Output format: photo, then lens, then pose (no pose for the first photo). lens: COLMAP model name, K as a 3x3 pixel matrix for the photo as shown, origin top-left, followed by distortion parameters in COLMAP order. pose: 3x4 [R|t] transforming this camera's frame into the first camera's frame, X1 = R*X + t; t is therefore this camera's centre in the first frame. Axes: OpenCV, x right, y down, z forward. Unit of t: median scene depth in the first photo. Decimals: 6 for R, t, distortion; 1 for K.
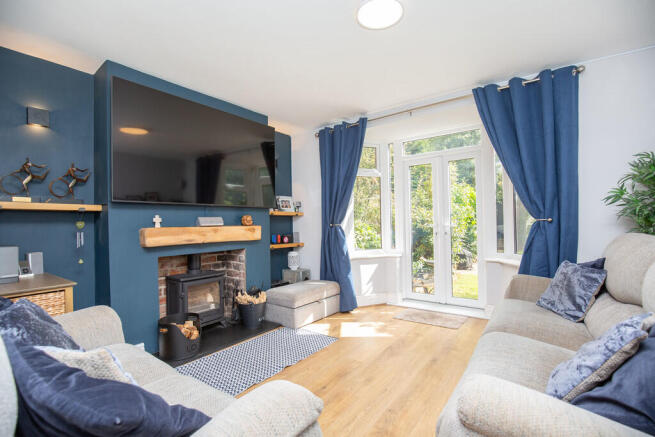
lens RADIAL K [[309.1, 0, 327.5], [0, 309.1, 218.5], [0, 0, 1]] dist [-0.000609, -0.000230]
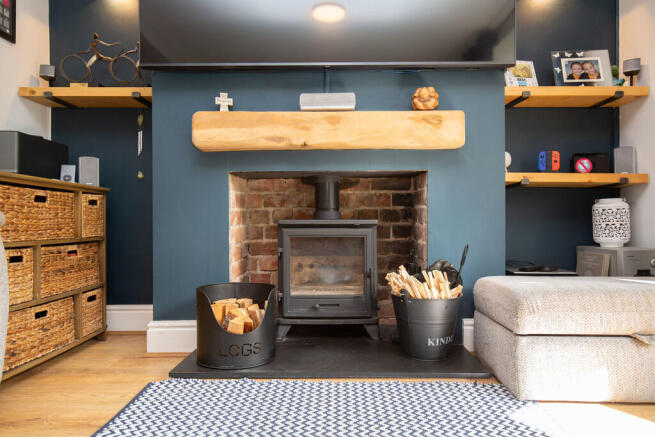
lens RADIAL K [[429.9, 0, 327.5], [0, 429.9, 218.5], [0, 0, 1]] dist [-0.000324, -0.000244]
pose [[0.590147, 0.009225, -0.807243, 0.130067], [0.002525, 0.999909, 0.013272, 0.159416], [0.807292, -0.009871, 0.590069, 0.562902]]
